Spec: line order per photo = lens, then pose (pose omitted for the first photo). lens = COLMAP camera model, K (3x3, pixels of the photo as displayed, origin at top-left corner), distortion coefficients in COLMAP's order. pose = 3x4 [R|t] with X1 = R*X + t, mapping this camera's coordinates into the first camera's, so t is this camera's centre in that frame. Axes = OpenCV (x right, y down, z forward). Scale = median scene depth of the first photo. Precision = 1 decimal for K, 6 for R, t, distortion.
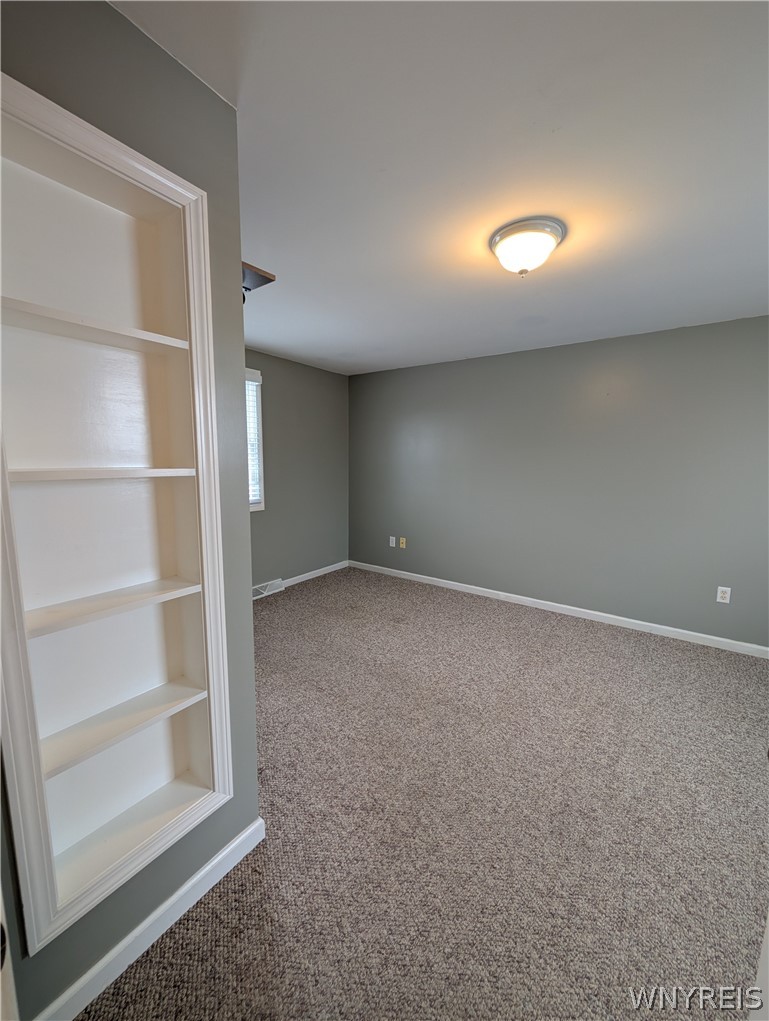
lens RADIAL K [[381.4, 0, 382.8], [0, 381.4, 508.0], [0, 0, 1]] dist [0.002125, 0.000158]
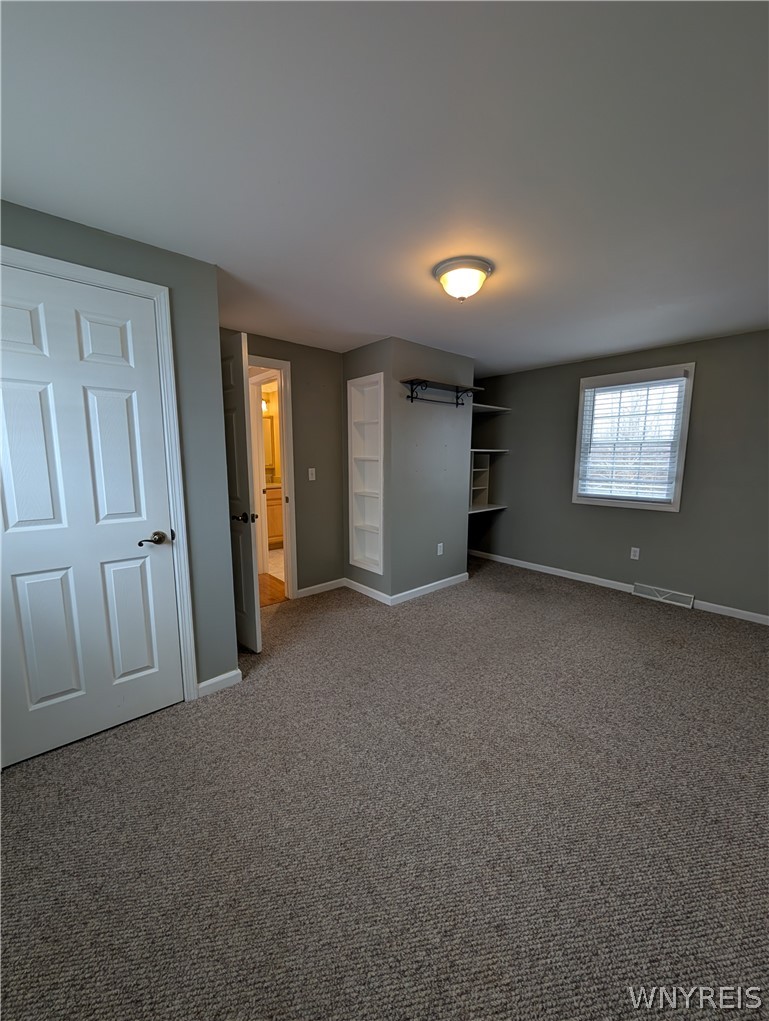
lens RADIAL K [[381.4, 0, 382.2], [0, 381.4, 511.3], [0, 0, 1]] dist [0.002125, 0.000158]
pose [[-0.230861, 0.129633, -0.964312, 1.089347], [-0.131568, 0.977823, 0.162947, -0.076365], [0.964050, 0.164491, -0.208686, 0.732270]]
